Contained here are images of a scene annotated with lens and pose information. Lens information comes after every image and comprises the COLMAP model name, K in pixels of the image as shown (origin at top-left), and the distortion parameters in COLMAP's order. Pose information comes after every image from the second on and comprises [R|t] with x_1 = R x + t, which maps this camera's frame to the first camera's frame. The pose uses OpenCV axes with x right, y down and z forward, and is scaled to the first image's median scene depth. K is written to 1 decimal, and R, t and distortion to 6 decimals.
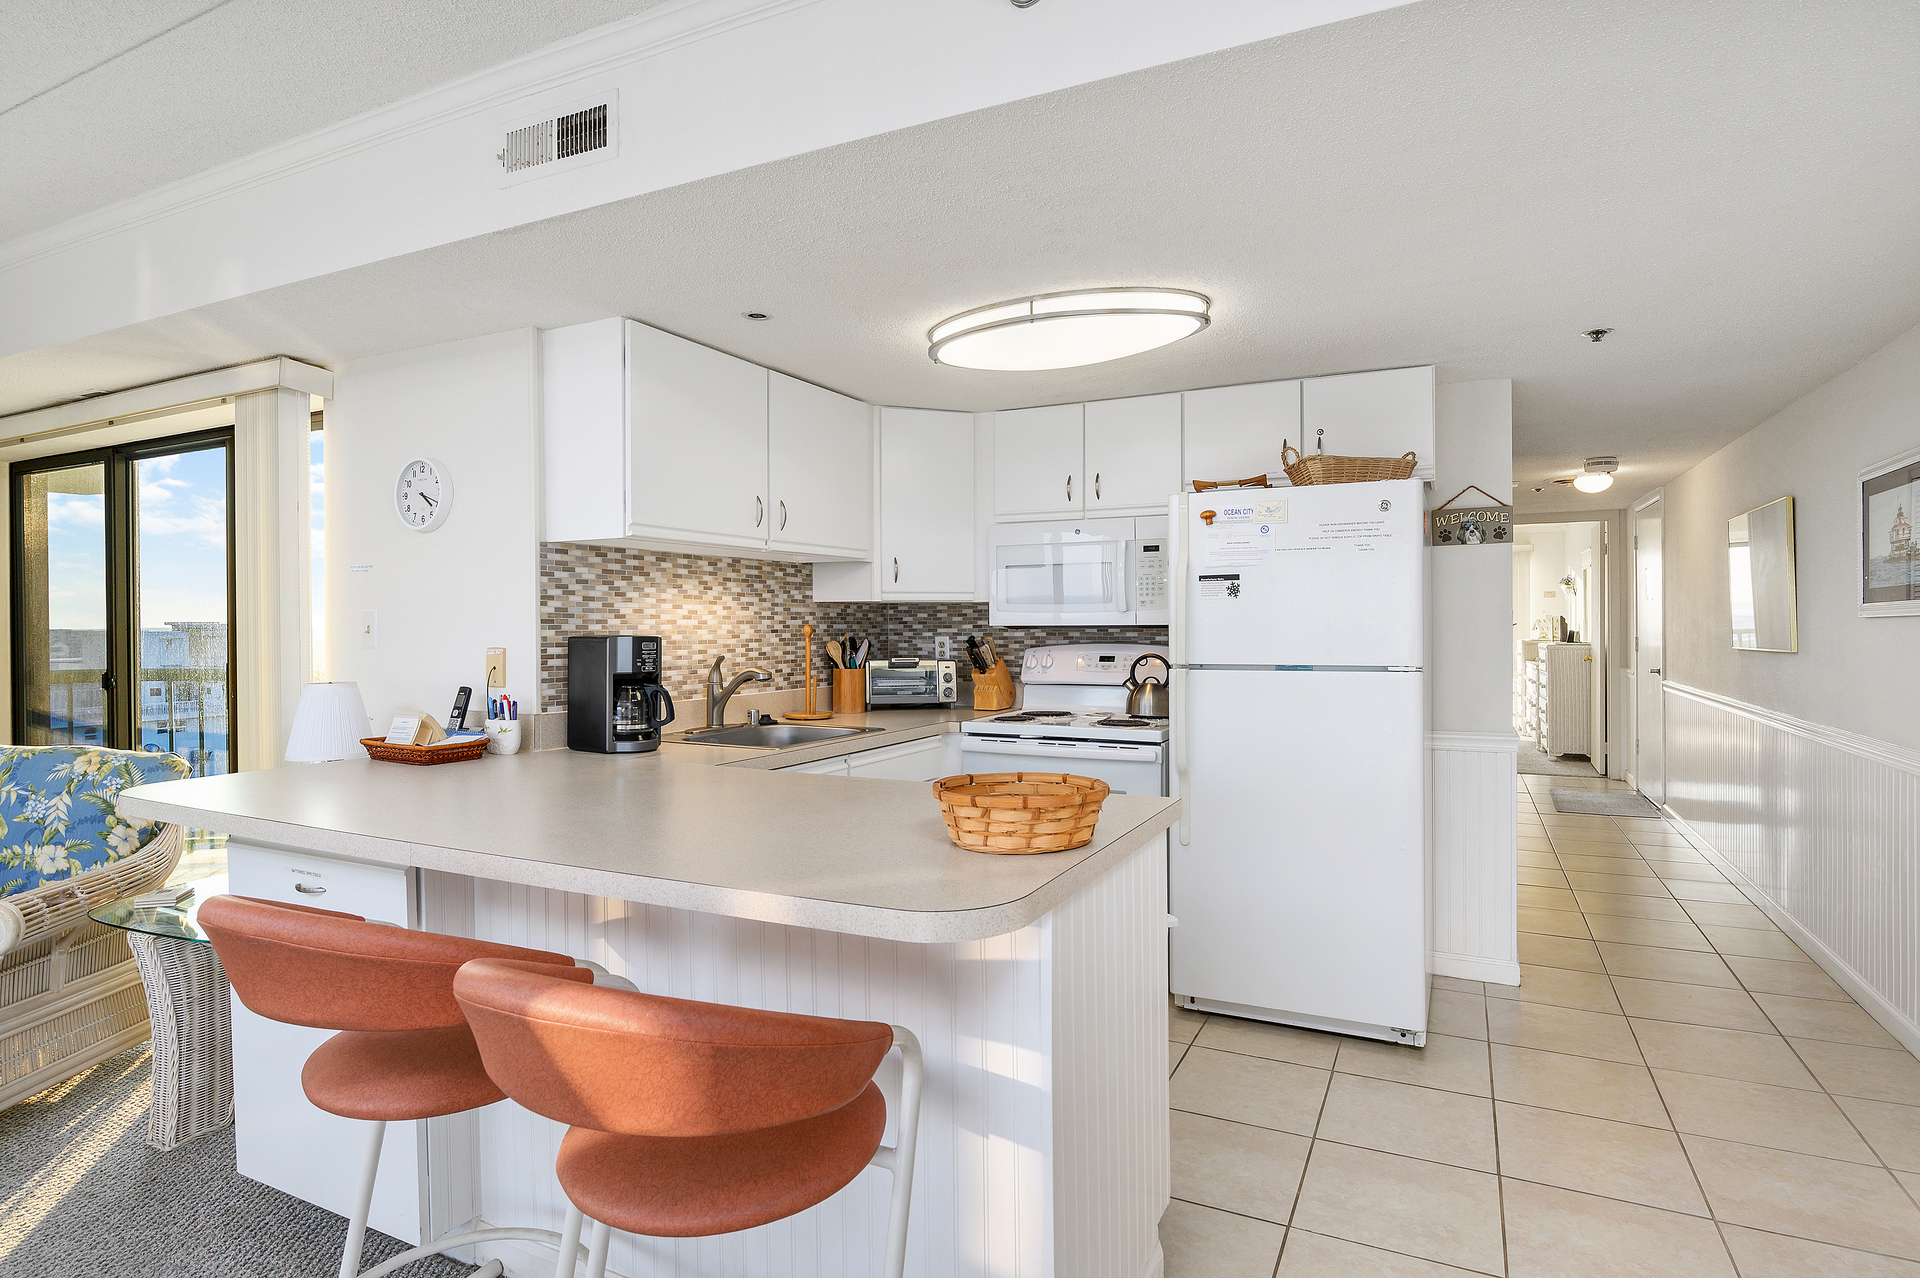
lens RADIAL K [[994.5, 0, 960.0], [0, 994.5, 639.0], [0, 0, 1]] dist [0.000694, 0.000029]
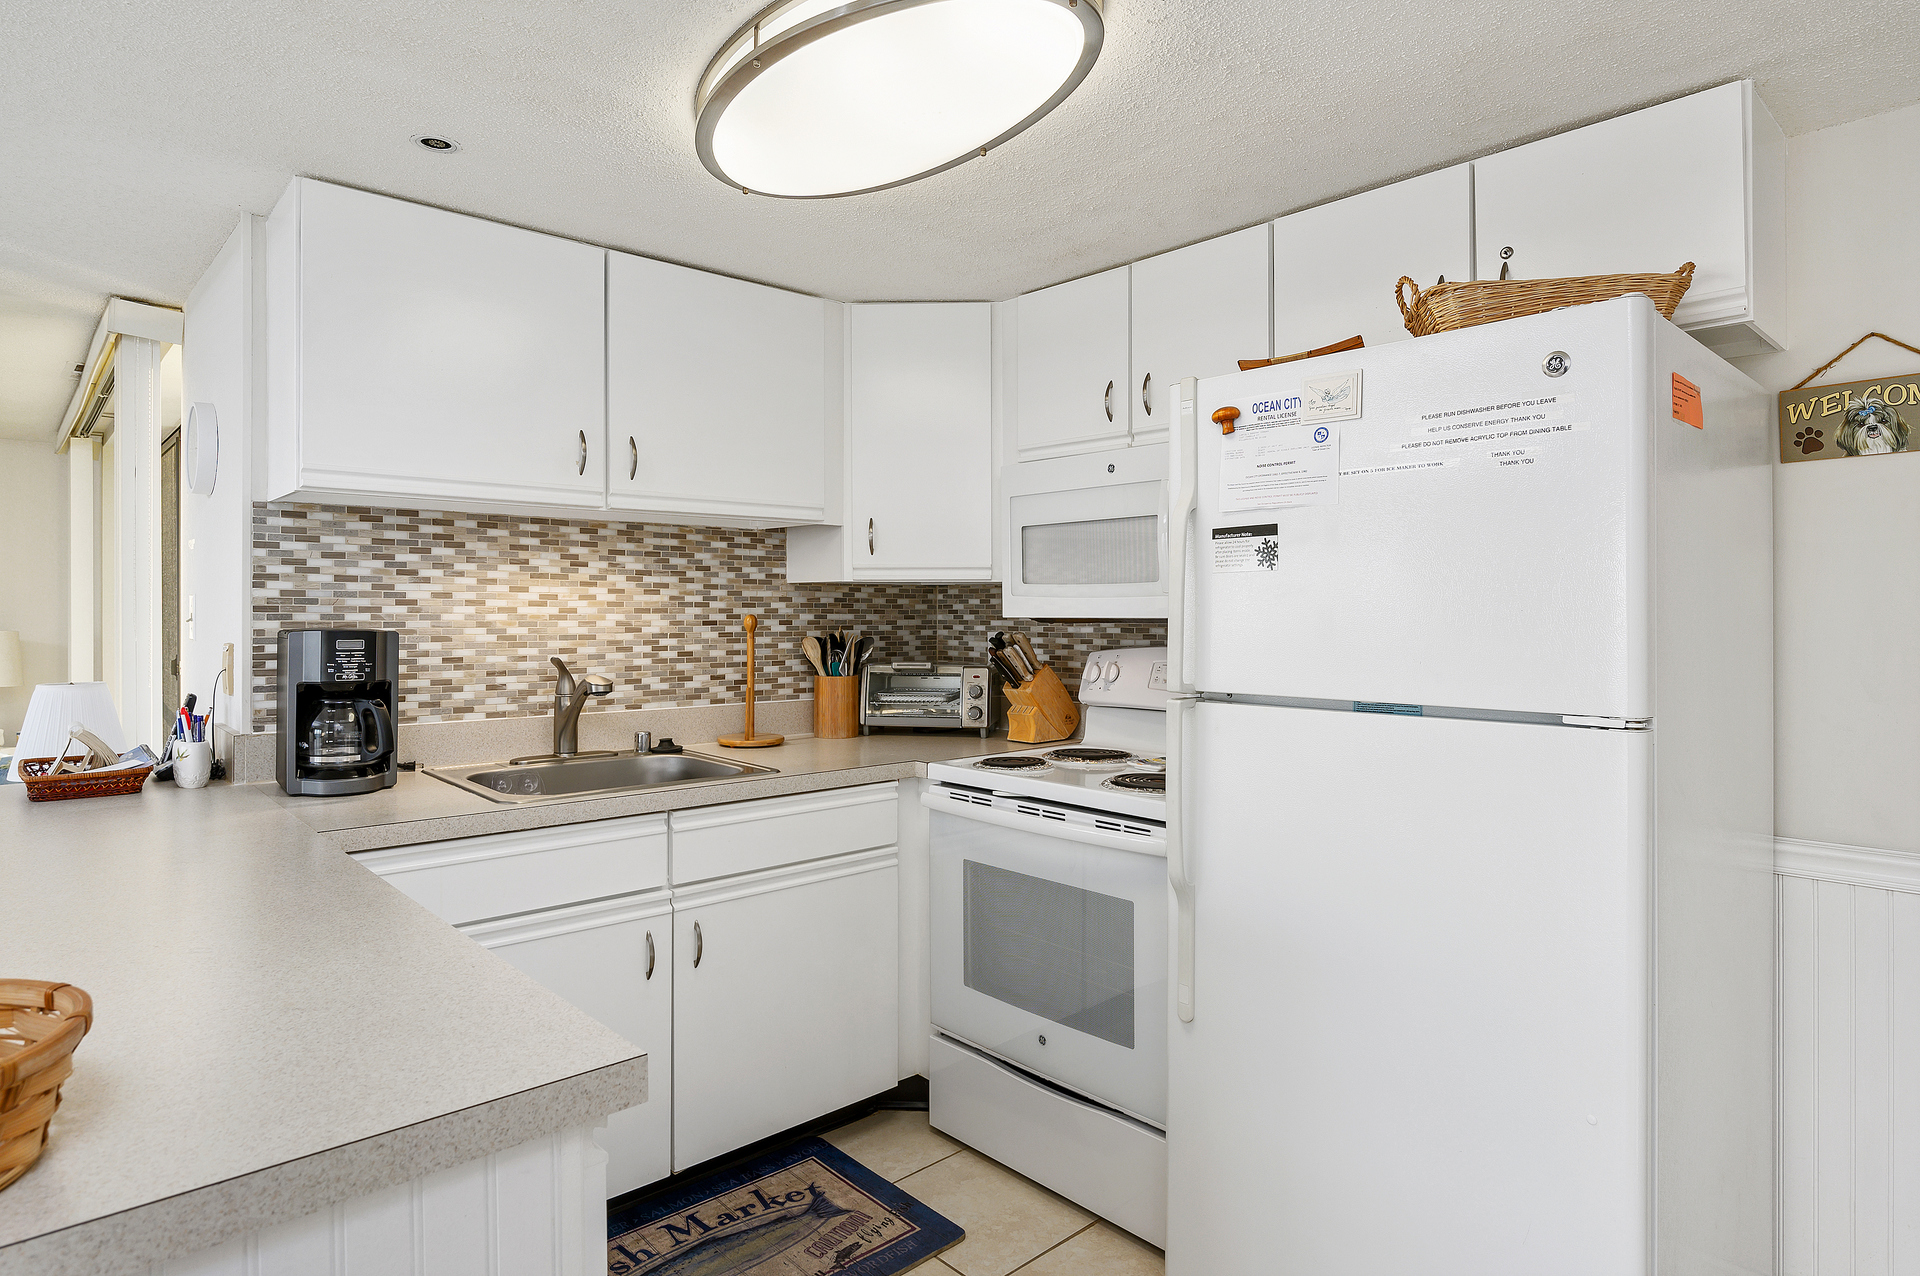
lens RADIAL K [[1058.4, 0, 952.6], [0, 1058.4, 613.5], [0, 0, 1]] dist [-0.006328, -0.000483]
pose [[0.934380, 0.005587, -0.356233, 0.281816], [-0.010054, 0.999892, -0.010688, -0.009146], [0.356135, 0.013568, 0.934336, 0.370007]]
